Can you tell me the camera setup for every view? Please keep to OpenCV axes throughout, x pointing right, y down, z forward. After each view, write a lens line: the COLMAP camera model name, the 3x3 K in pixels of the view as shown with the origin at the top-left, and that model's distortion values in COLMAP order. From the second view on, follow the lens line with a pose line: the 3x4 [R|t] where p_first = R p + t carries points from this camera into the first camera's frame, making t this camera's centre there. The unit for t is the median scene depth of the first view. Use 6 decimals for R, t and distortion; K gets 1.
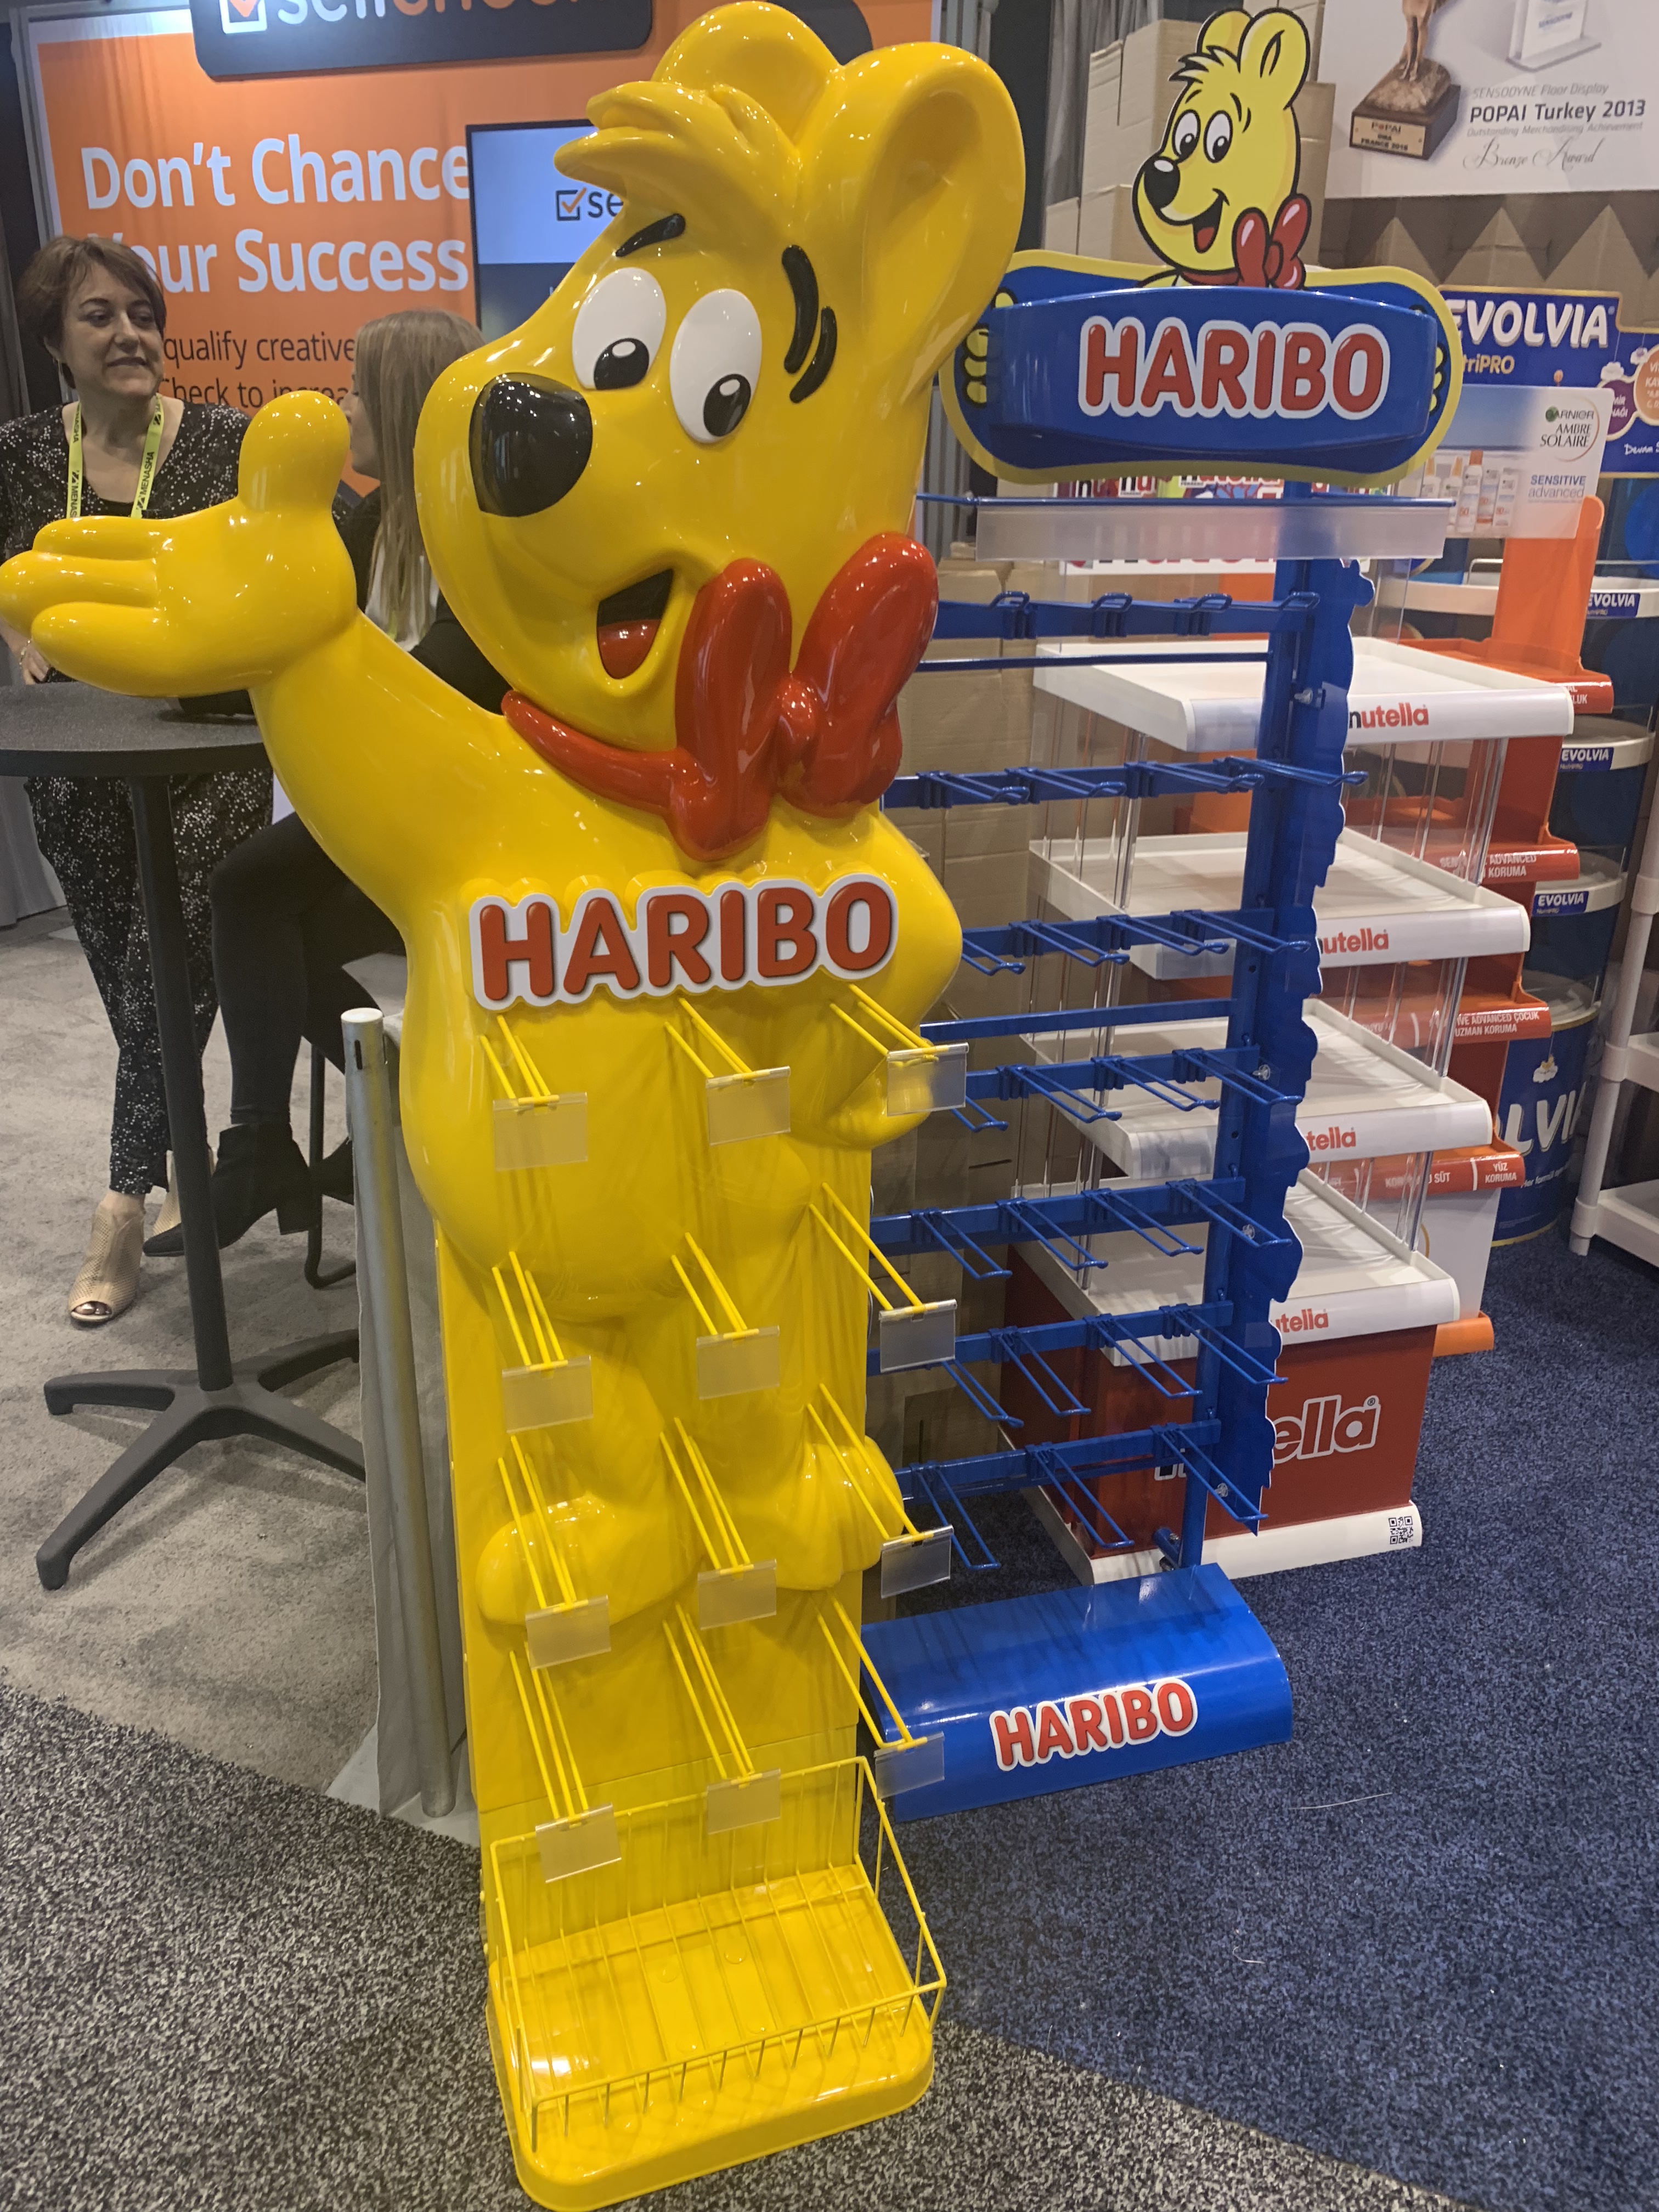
lens RADIAL K [[1699.8, 0, 839.8], [0, 1699.8, 1100.5], [0, 0, 1]] dist [0.007171, 0.000725]
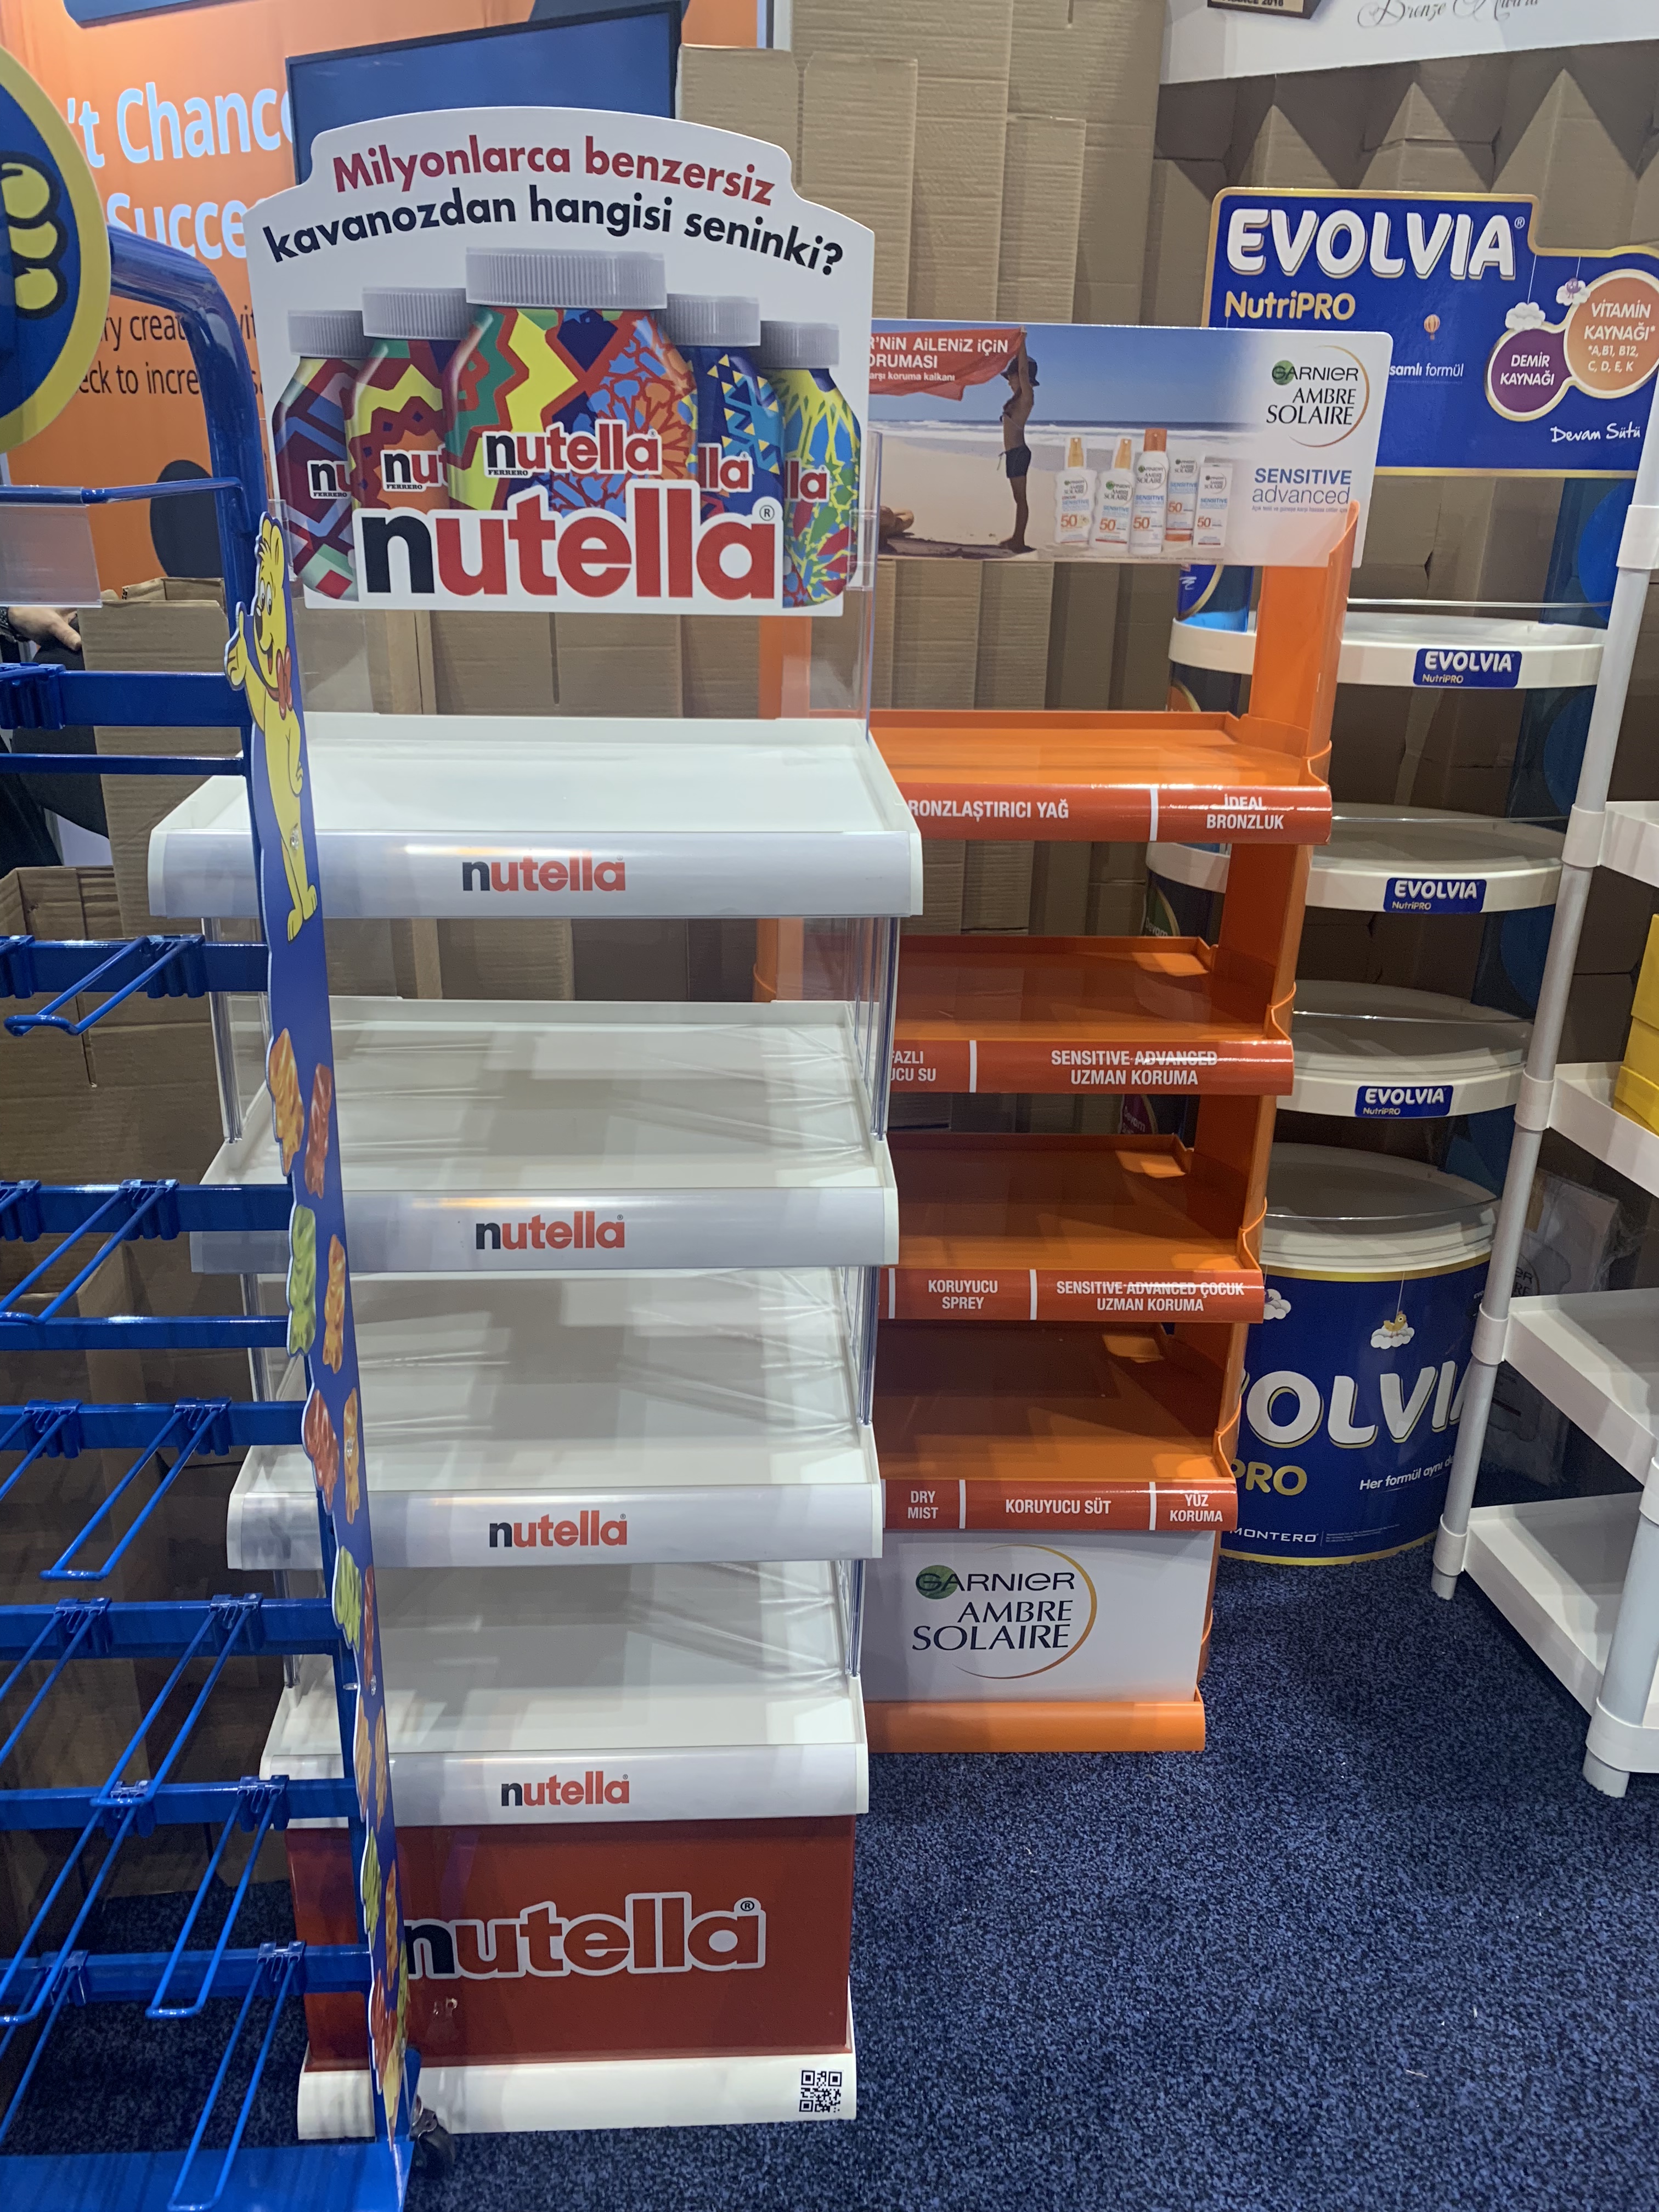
lens RADIAL K [[1699.8, 0, 820.4], [0, 1699.8, 1112.5], [0, 0, 1]] dist [0.007171, 0.000725]
pose [[0.973782, 0.085813, -0.210678, 0.359741], [-0.085292, 0.996289, 0.011576, -0.105002], [0.210889, 0.006696, 0.977487, 0.301058]]
